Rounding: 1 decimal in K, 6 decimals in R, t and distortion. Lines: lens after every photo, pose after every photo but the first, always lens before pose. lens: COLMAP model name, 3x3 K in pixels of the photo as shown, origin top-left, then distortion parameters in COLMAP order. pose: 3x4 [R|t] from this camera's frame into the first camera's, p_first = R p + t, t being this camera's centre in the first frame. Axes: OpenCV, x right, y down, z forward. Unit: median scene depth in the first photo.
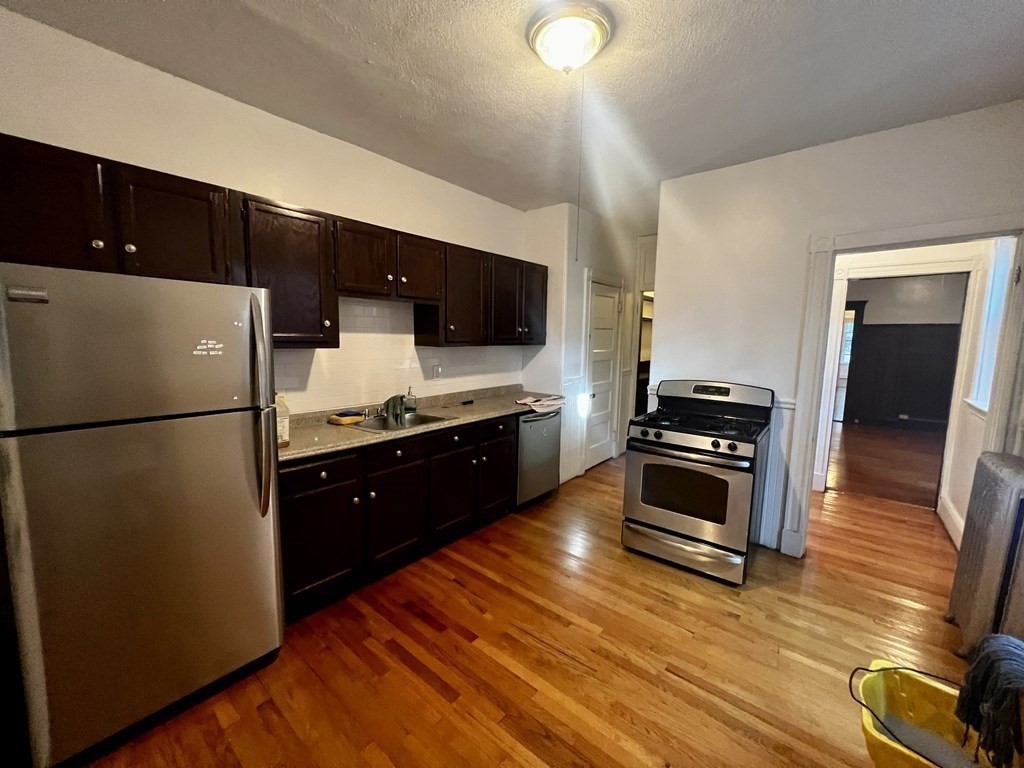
lens RADIAL K [[409.0, 0, 508.9], [0, 409.0, 381.3], [0, 0, 1]] dist [-0.000153, -0.000033]
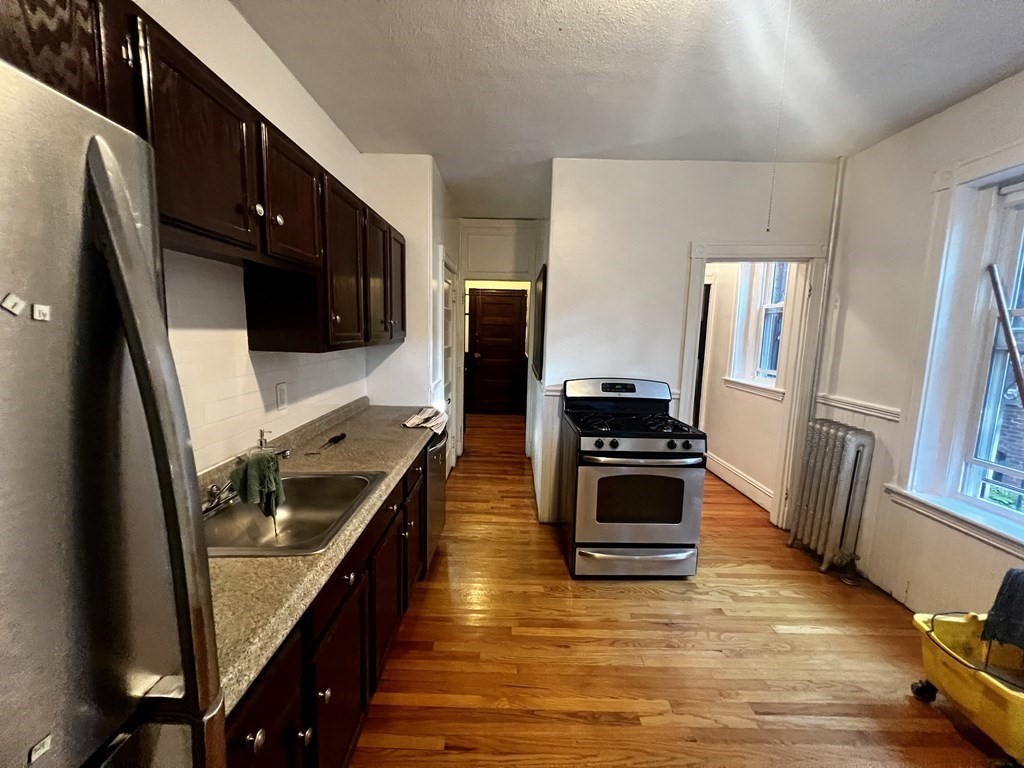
lens RADIAL K [[409.0, 0, 508.9], [0, 409.0, 381.3], [0, 0, 1]] dist [-0.000153, -0.000033]
pose [[0.771214, -0.077170, 0.631881, -0.359822], [0.059984, 0.997018, 0.048553, -0.061834], [-0.633744, 0.000458, 0.773543, 0.436440]]
